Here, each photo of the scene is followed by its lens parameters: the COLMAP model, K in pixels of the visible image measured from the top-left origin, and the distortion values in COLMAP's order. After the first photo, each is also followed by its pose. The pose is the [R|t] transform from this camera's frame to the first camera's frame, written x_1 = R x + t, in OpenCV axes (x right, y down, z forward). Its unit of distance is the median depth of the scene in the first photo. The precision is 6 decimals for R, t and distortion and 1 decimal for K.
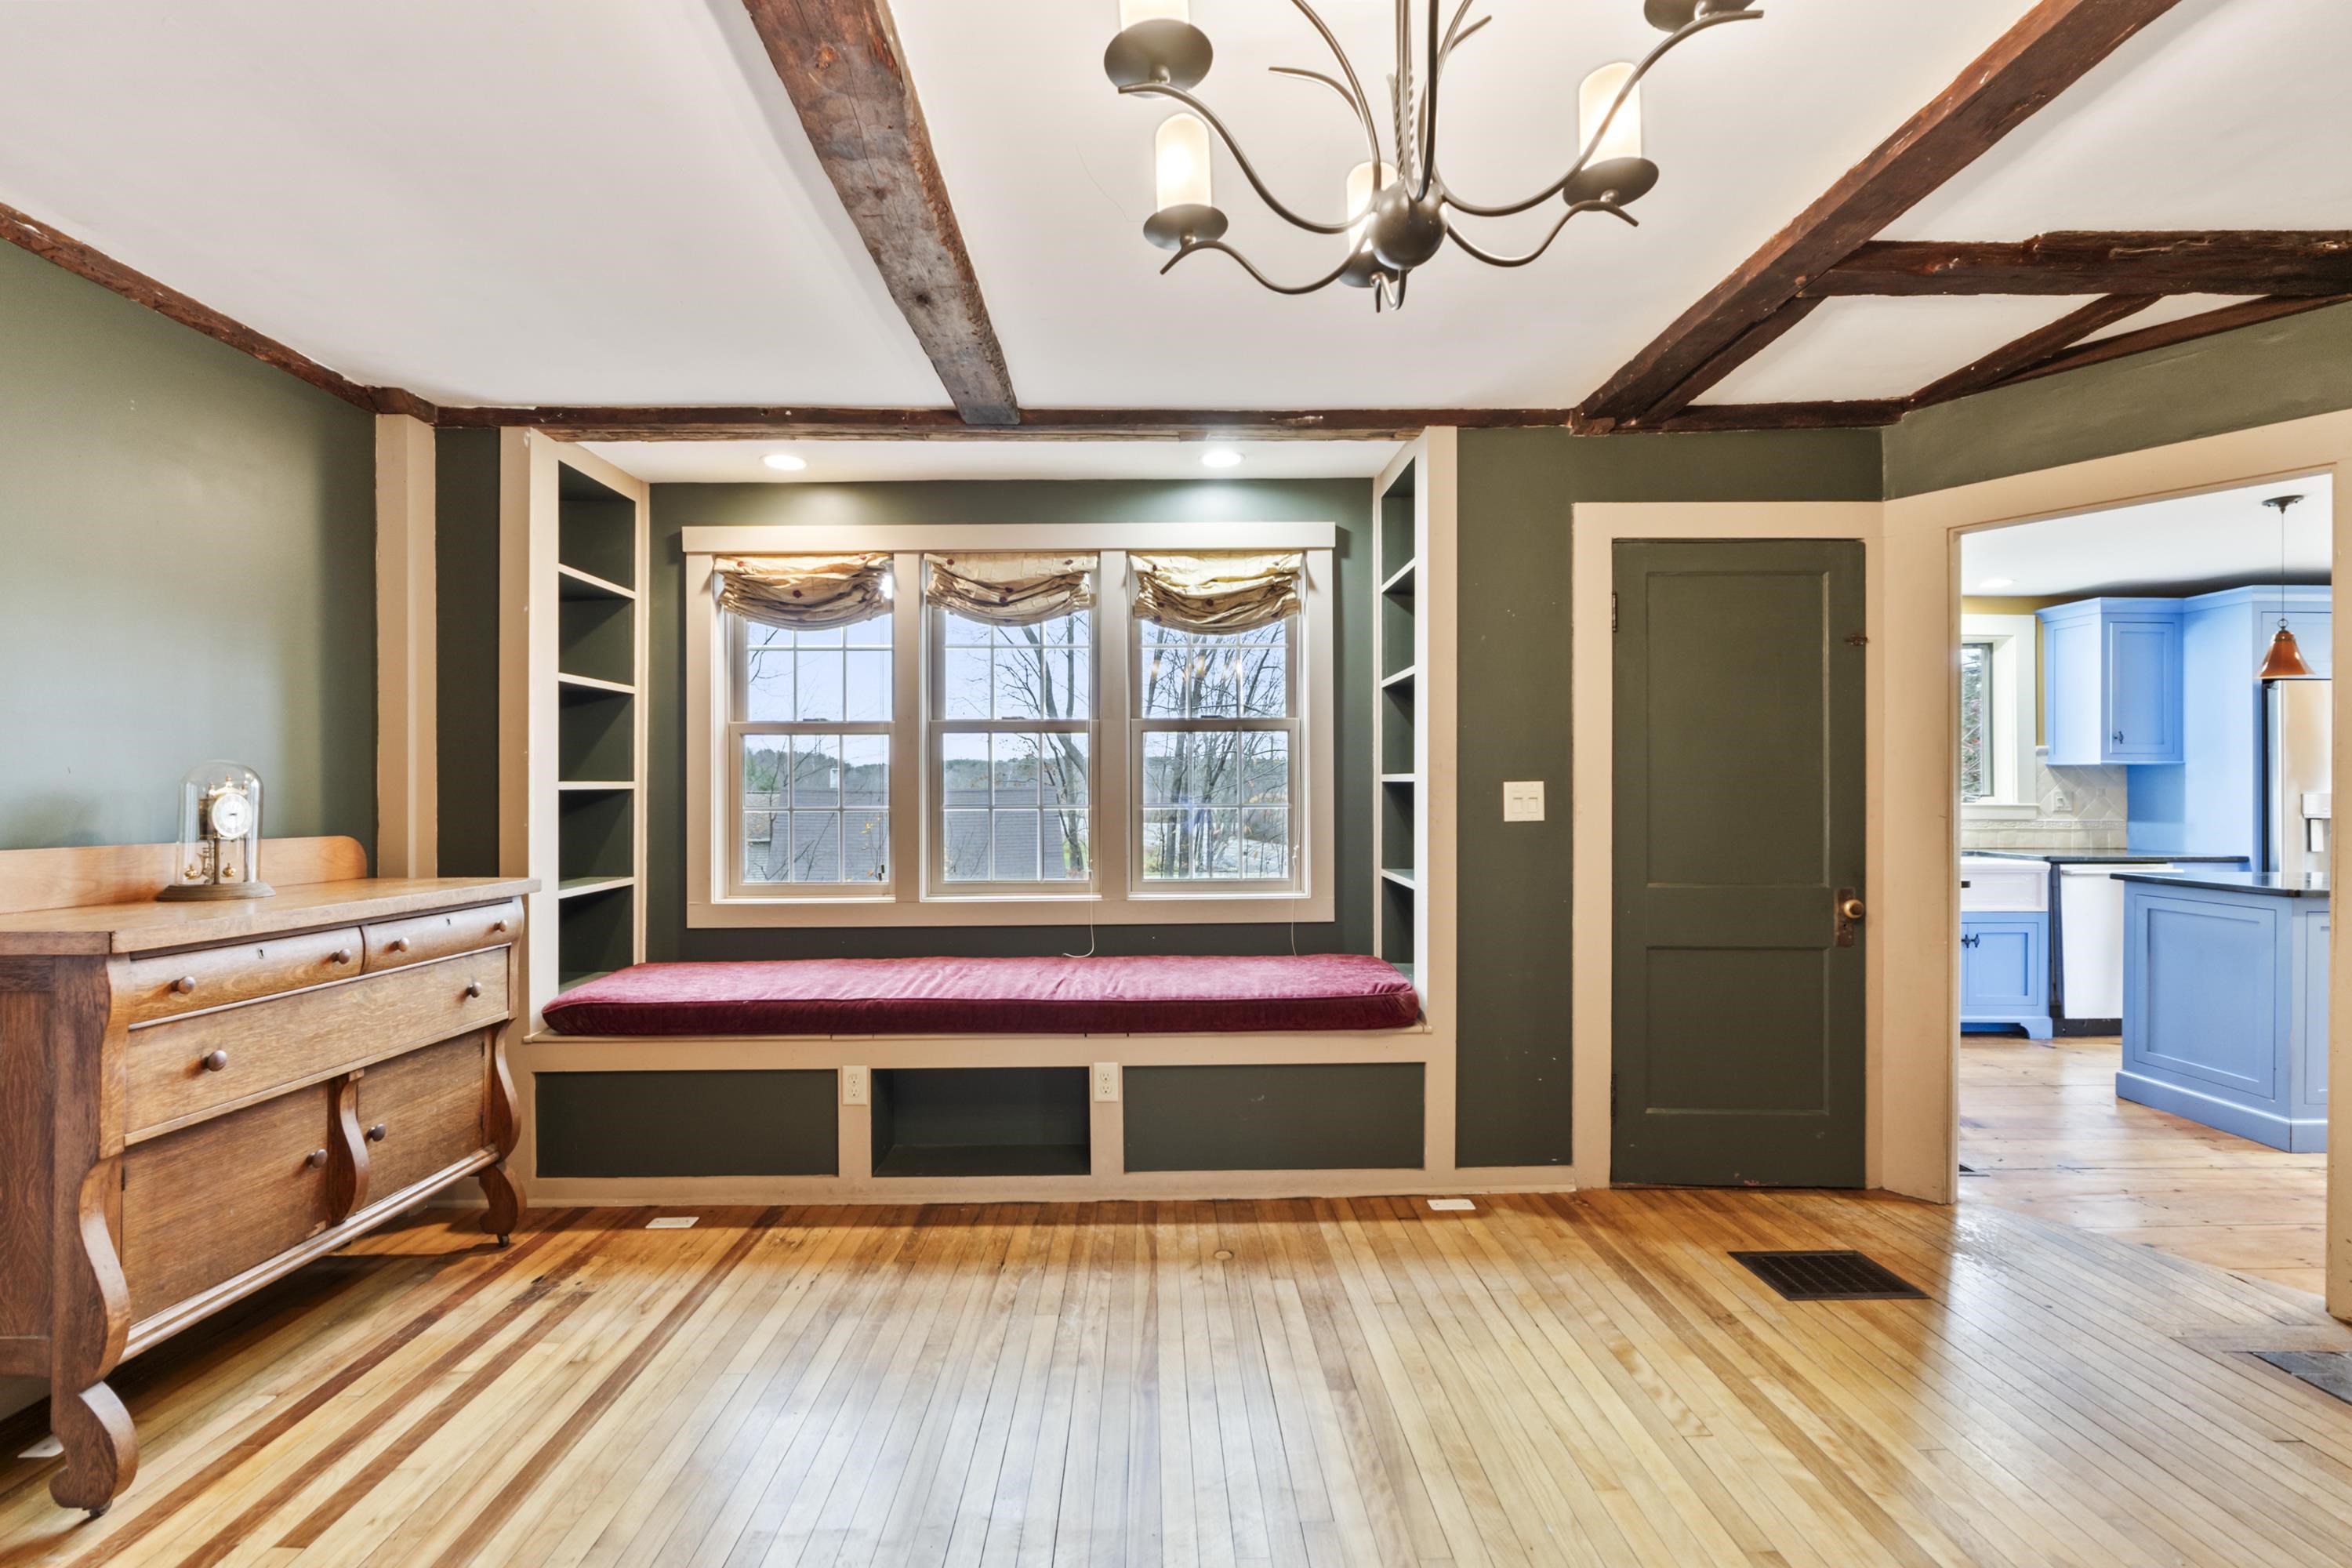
lens RADIAL K [[1007.6, 0, 1170.2], [0, 1007.6, 786.1], [0, 0, 1]] dist [-0.006208, -0.000540]
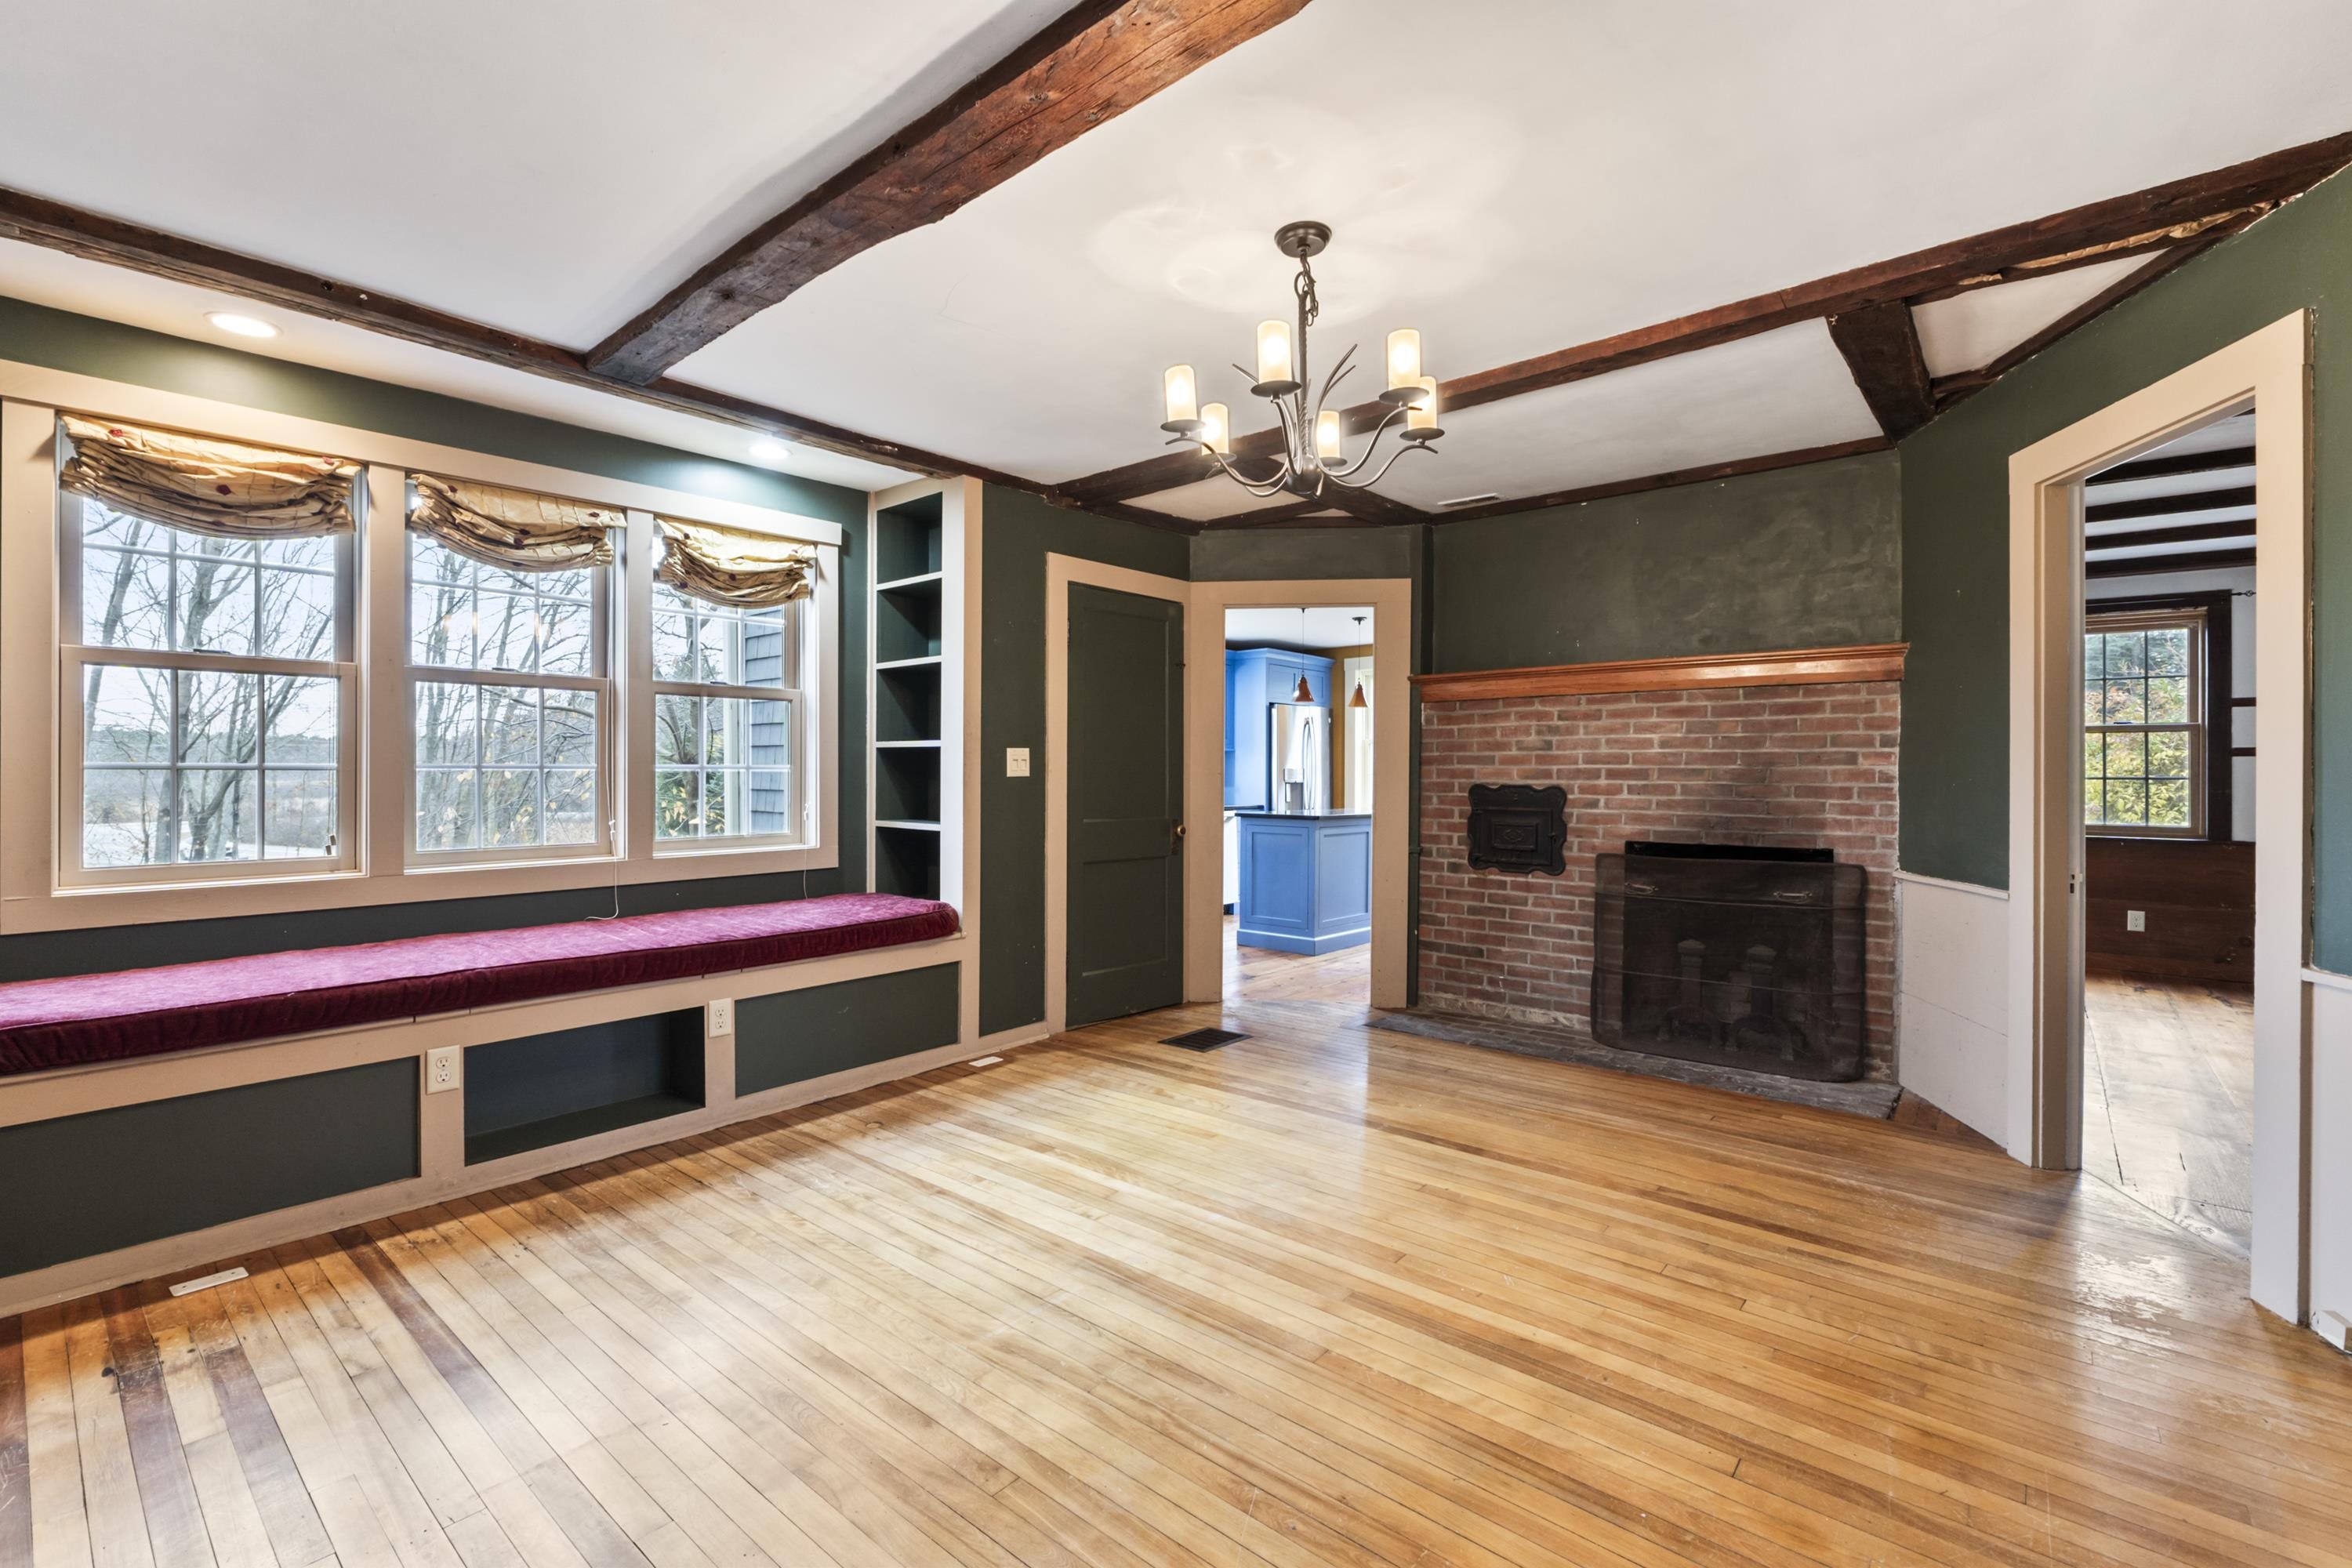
lens RADIAL K [[1007.6, 0, 1183.0], [0, 1007.6, 779.2], [0, 0, 1]] dist [-0.006208, -0.000540]
pose [[0.663160, -0.000299, 0.748478, -0.517647], [-0.004371, 0.999981, 0.004273, 0.030213], [-0.748465, -0.006105, 0.663146, -0.080756]]
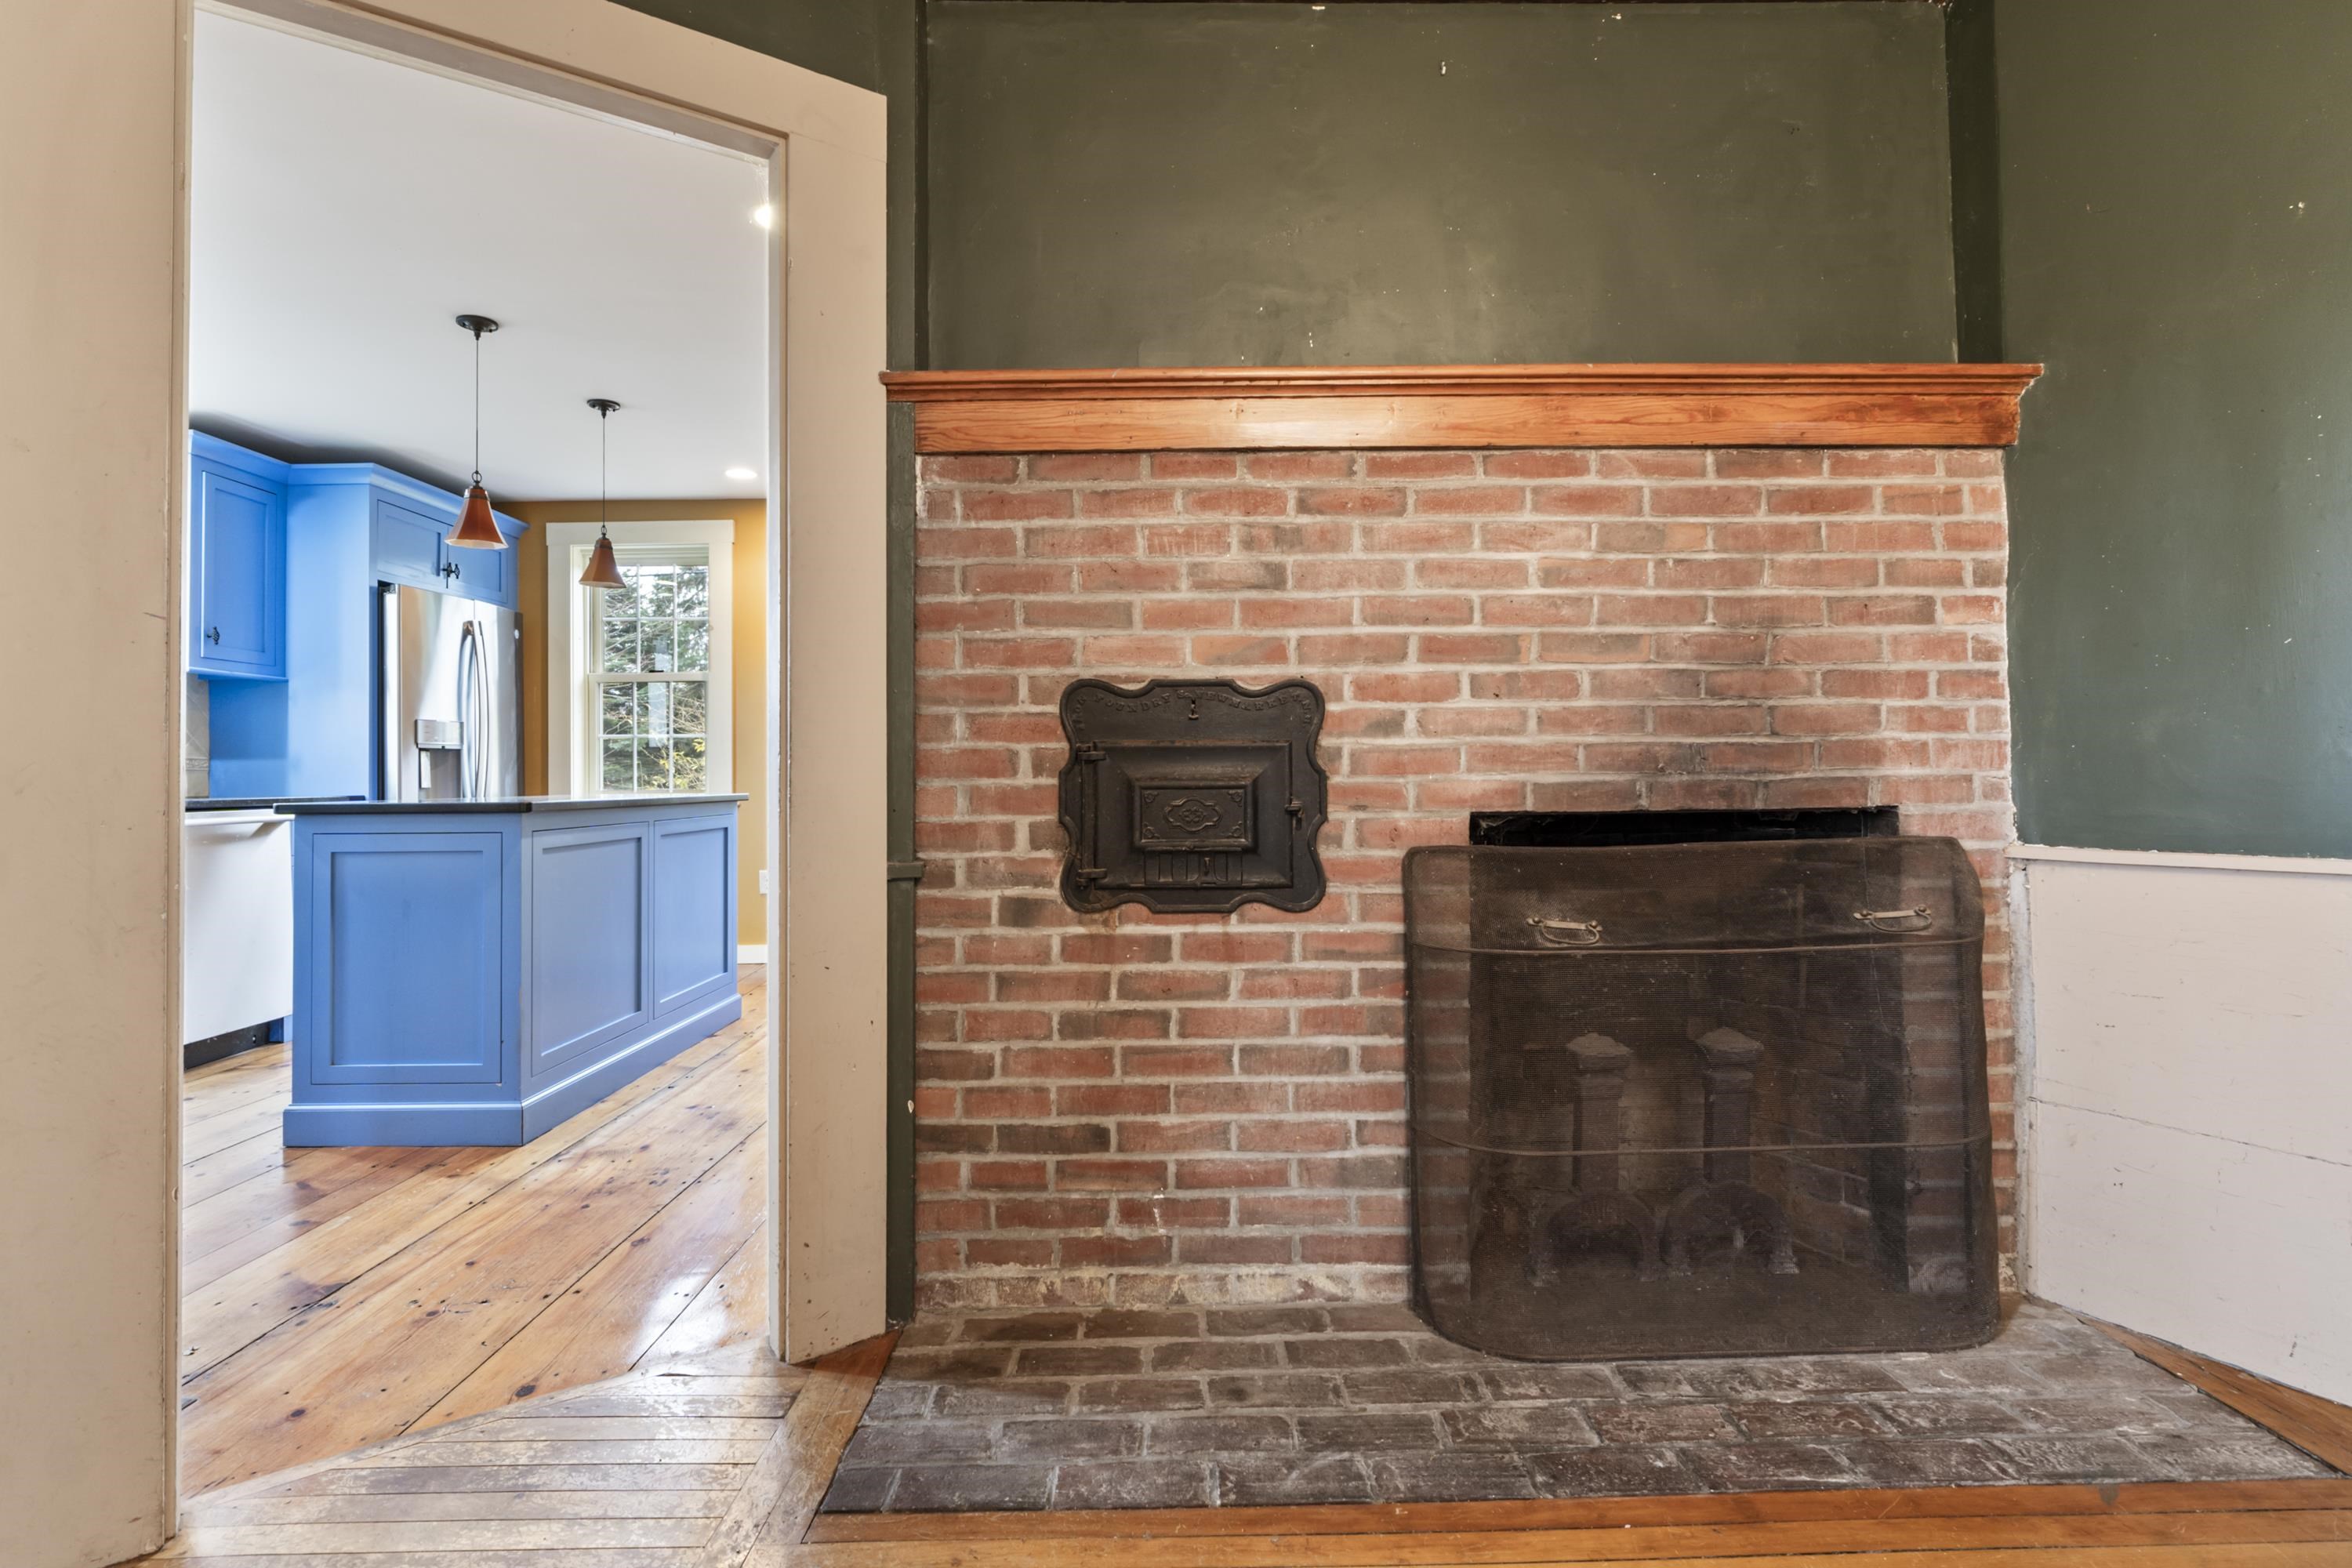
lens RADIAL K [[1107.1, 0, 1168.5], [0, 1107.1, 749.4], [0, 0, 1]] dist [-0.003059, -0.000407]
pose [[0.013146, 0.019118, 0.999731, 0.302842], [0.010390, 0.999761, -0.019255, 0.093586], [-0.999860, 0.010640, 0.012944, 0.542789]]
